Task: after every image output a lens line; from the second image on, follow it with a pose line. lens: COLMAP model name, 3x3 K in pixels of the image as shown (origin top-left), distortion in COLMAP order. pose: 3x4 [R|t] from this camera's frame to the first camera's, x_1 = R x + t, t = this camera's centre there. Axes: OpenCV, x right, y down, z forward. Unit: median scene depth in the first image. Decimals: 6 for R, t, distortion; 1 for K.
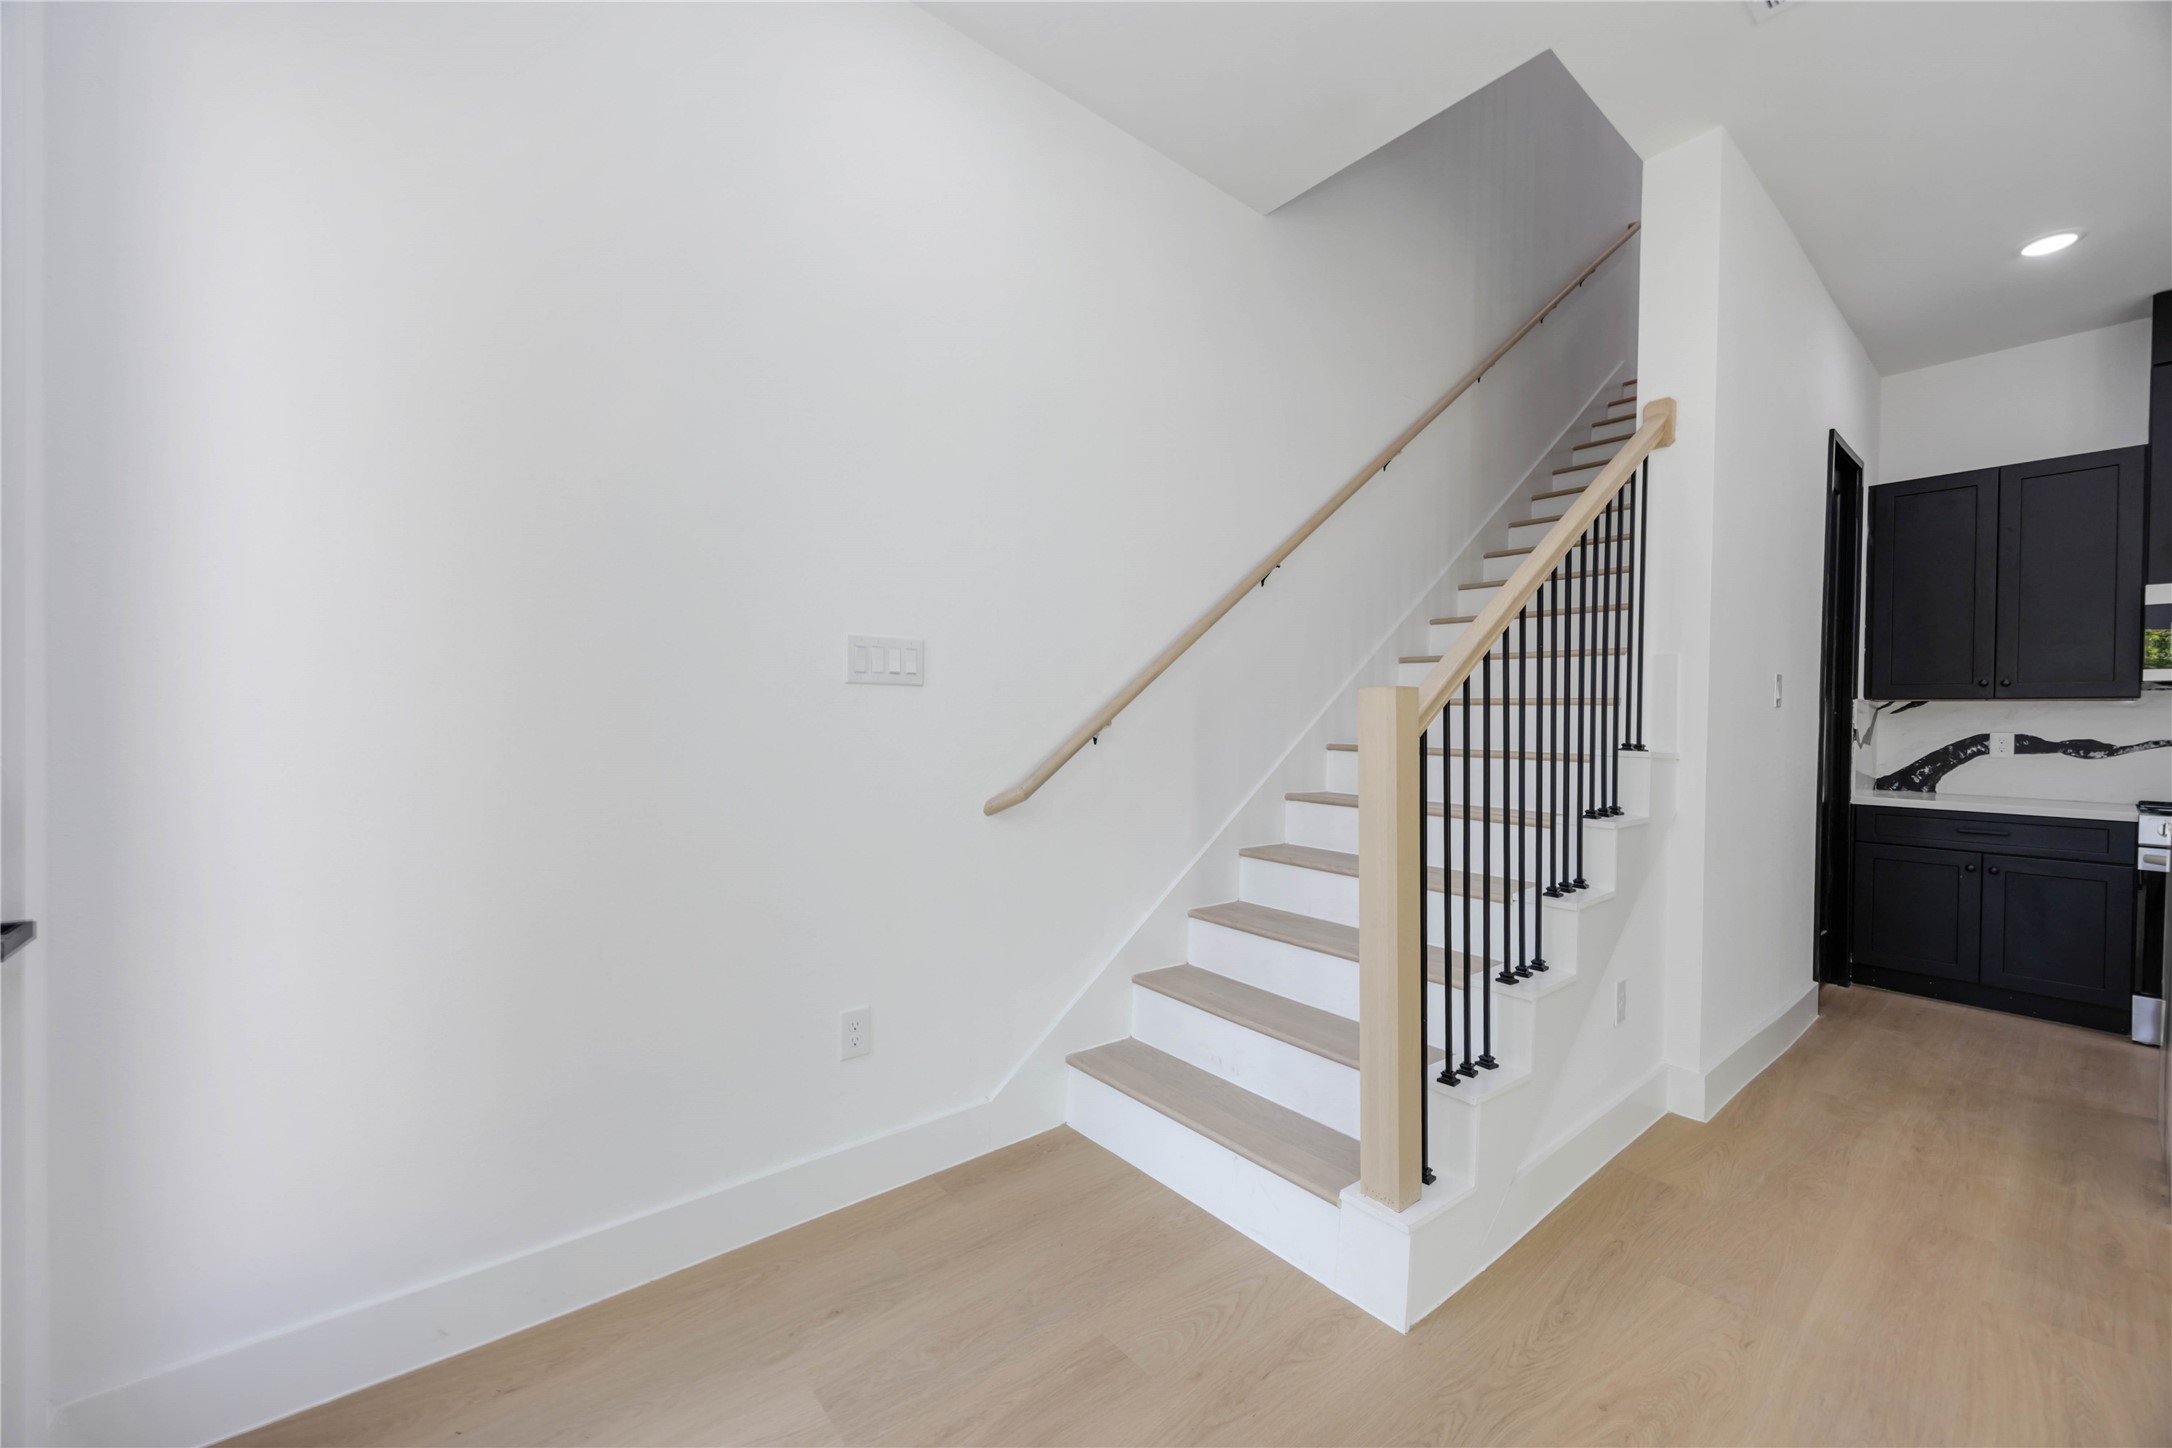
lens RADIAL K [[845.1, 0, 1089.1], [0, 845.1, 730.3], [0, 0, 1]] dist [0.000282, 0.000109]
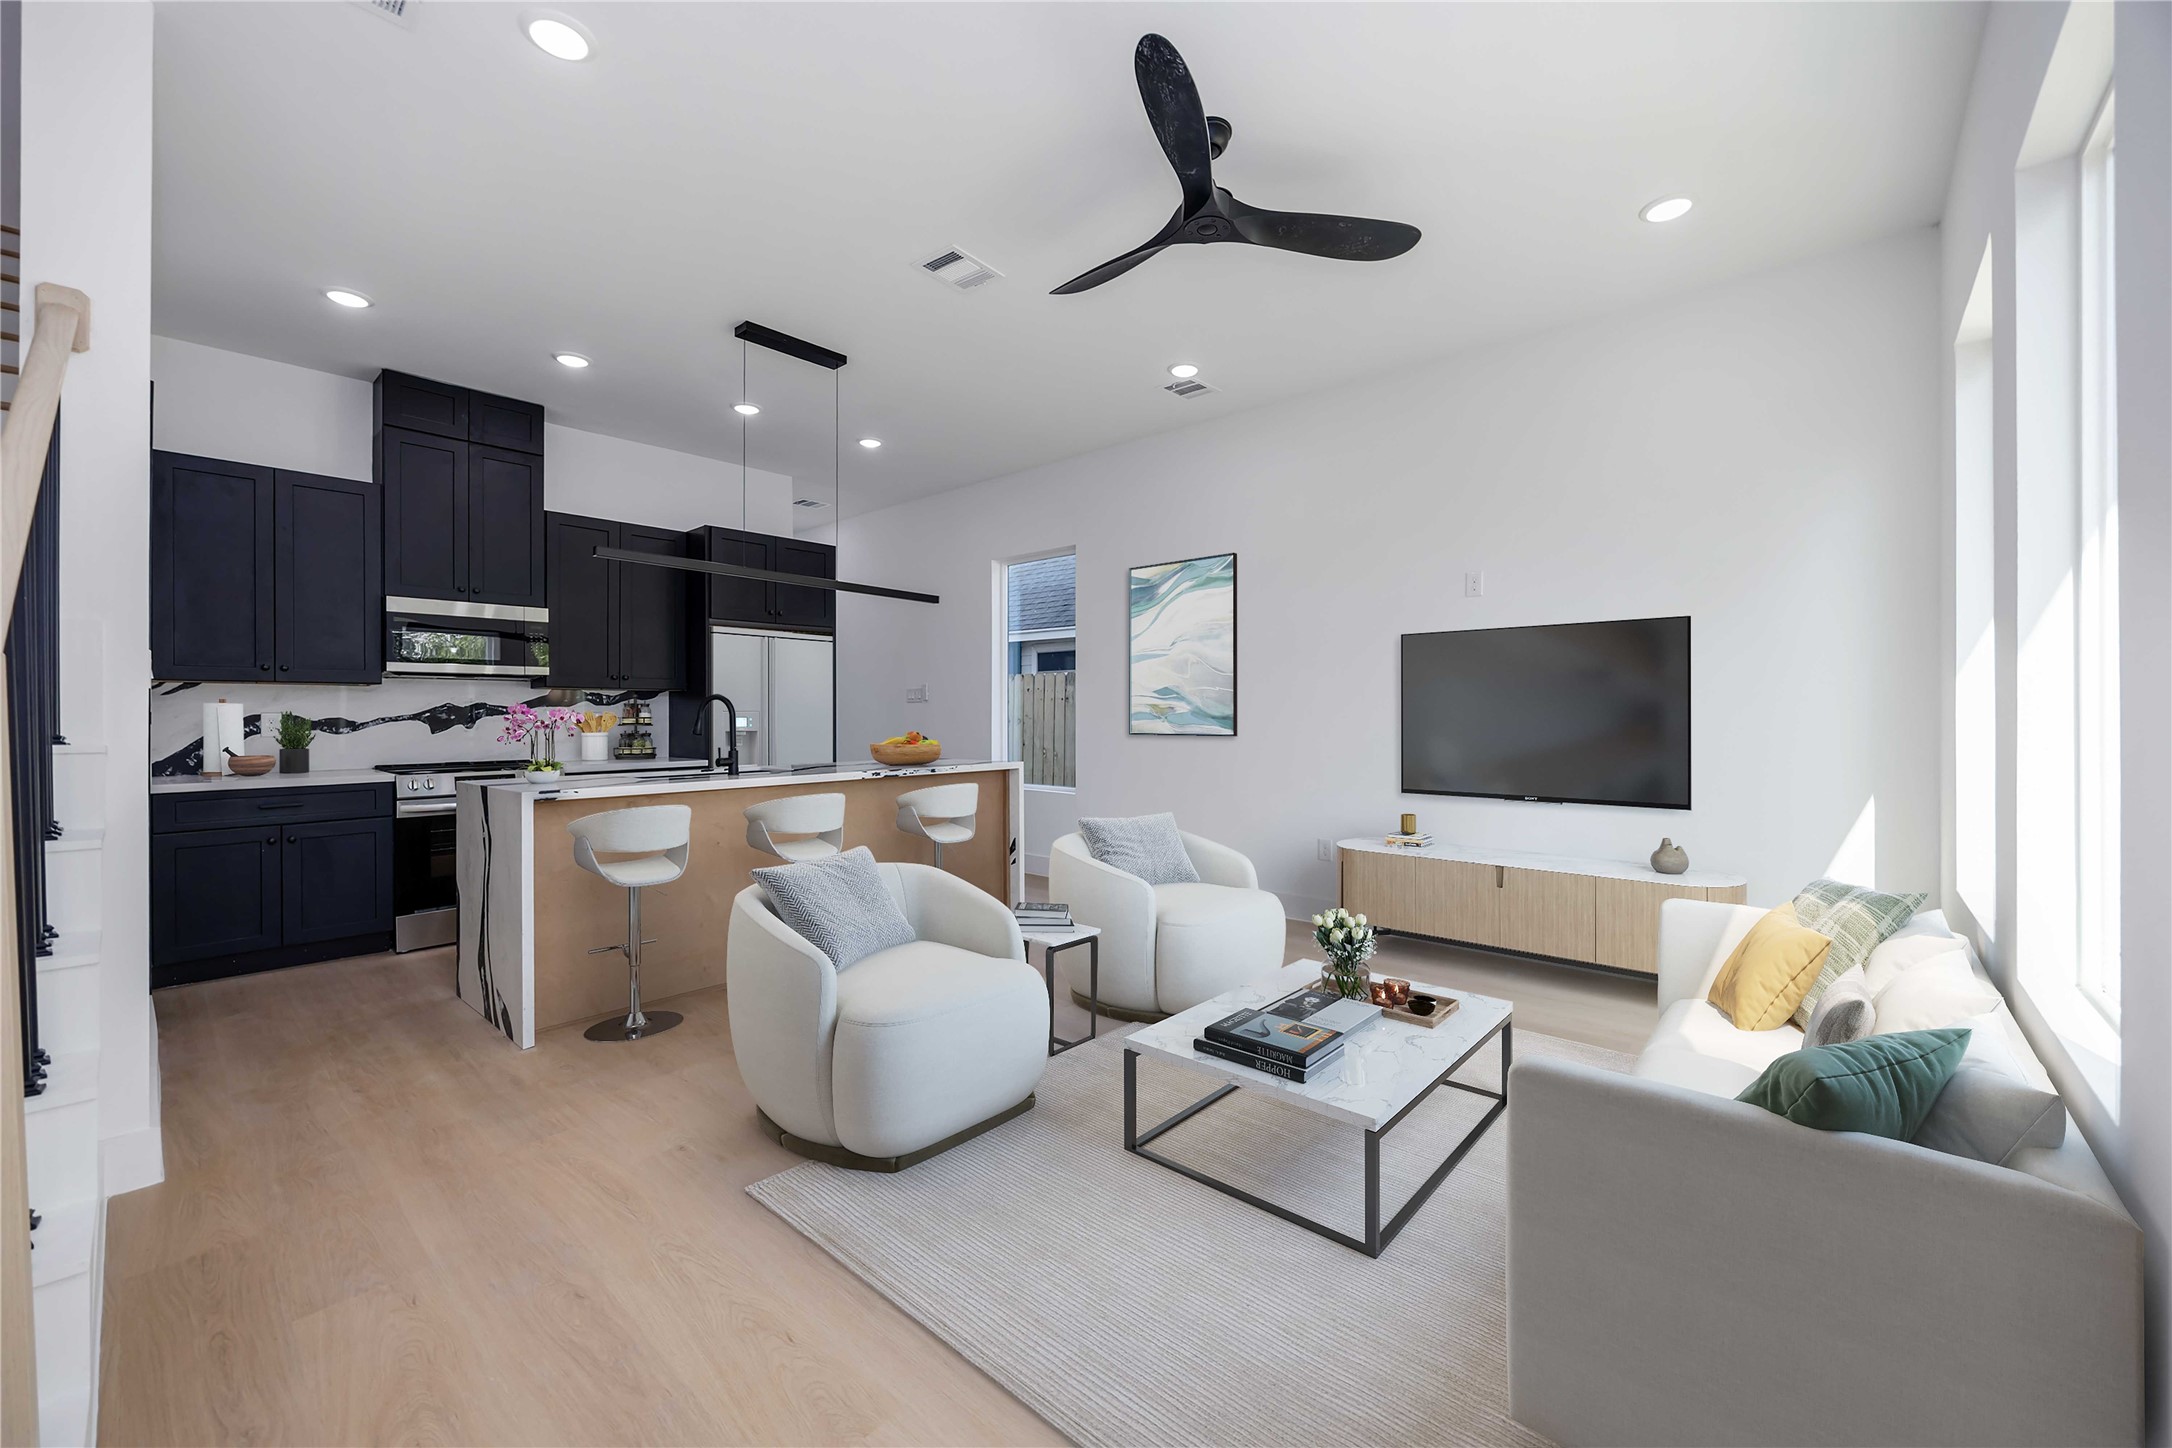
lens RADIAL K [[845.1, 0, 1089.1], [0, 845.1, 710.3], [0, 0, 1]] dist [0.000282, 0.000109]
pose [[-0.159897, -0.012986, 0.987048, -0.207675], [0.013298, 0.999794, 0.015308, -0.005083], [-0.987044, 0.015574, -0.159692, 0.183185]]
